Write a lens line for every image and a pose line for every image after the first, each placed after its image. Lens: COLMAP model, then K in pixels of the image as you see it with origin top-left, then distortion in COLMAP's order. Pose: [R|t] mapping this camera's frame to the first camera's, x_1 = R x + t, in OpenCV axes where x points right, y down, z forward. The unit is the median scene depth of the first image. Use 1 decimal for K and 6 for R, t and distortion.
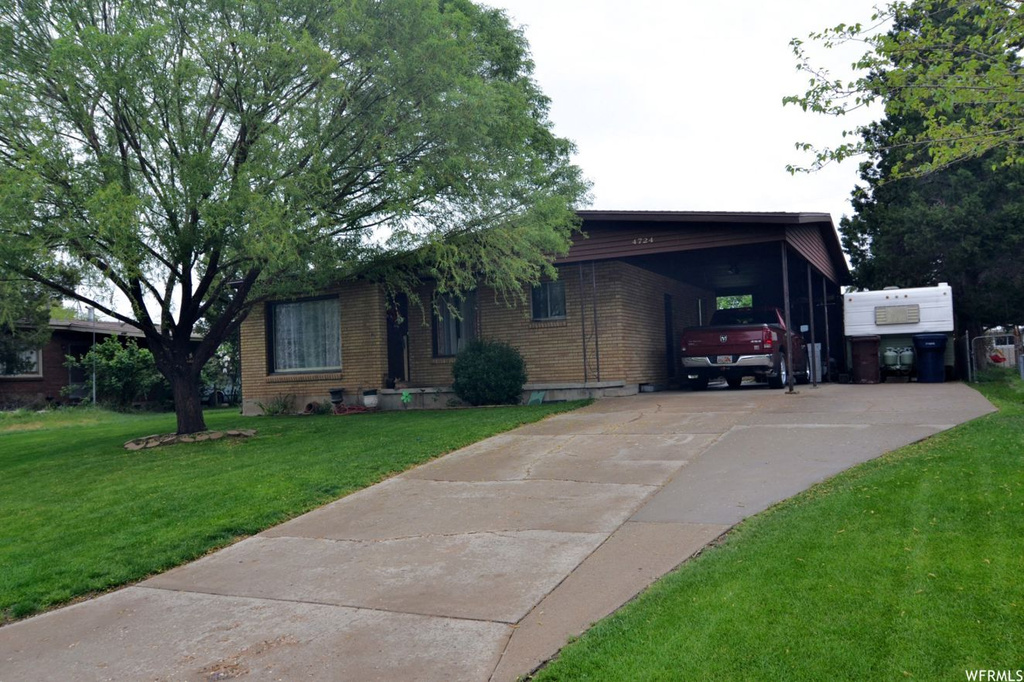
lens RADIAL K [[832.4, 0, 512.0], [0, 832.4, 341.0], [0, 0, 1]] dist [0.000406, -0.001768]
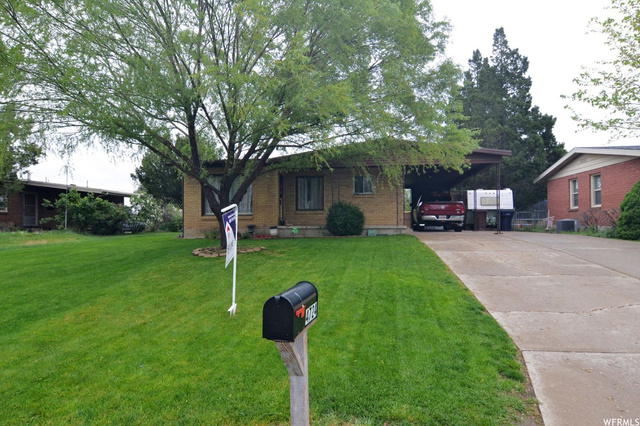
lens RADIAL K [[382.4, 0, 320.0], [0, 382.4, 213.0], [0, 0, 1]] dist [-0.002434, -0.000678]
pose [[0.947925, 0.044726, 0.315339, -0.331093], [-0.047010, 0.998894, -0.000362, 0.024722], [-0.315006, -0.014481, 0.948979, 0.160958]]
